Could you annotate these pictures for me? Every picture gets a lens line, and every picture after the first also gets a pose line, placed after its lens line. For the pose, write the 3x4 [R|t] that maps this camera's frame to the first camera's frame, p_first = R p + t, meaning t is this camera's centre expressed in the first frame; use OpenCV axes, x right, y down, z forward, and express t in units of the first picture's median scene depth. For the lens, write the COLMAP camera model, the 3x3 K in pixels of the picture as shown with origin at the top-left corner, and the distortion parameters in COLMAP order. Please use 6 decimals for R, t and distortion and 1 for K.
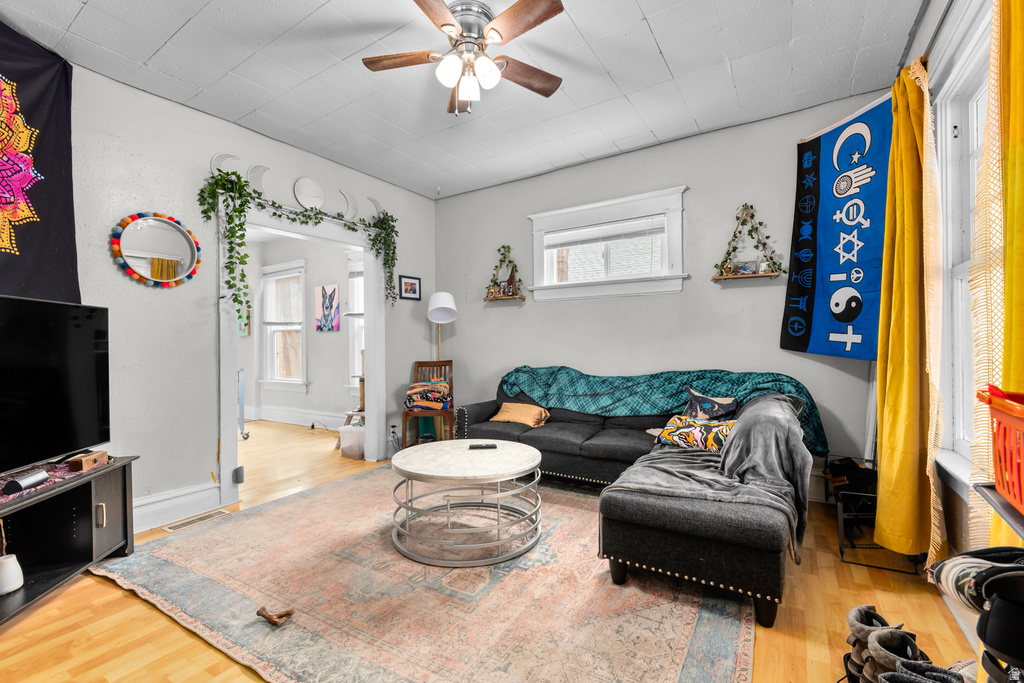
lens RADIAL K [[442.8, 0, 511.8], [0, 442.8, 342.5], [0, 0, 1]] dist [0.000803, -0.000025]
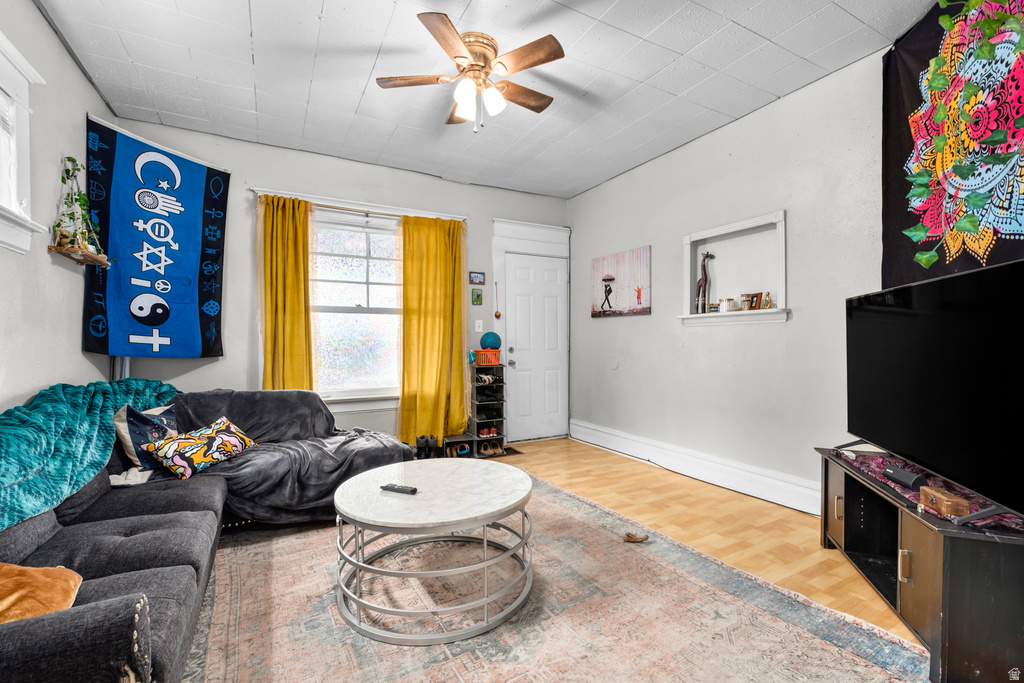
lens RADIAL K [[442.8, 0, 511.2], [0, 442.8, 342.1], [0, 0, 1]] dist [0.000803, -0.000025]
pose [[-0.874048, 0.014786, 0.485614, -0.568499], [0.012075, 0.999889, -0.008710, 0.015344], [-0.485689, -0.001749, -0.874130, 1.551007]]
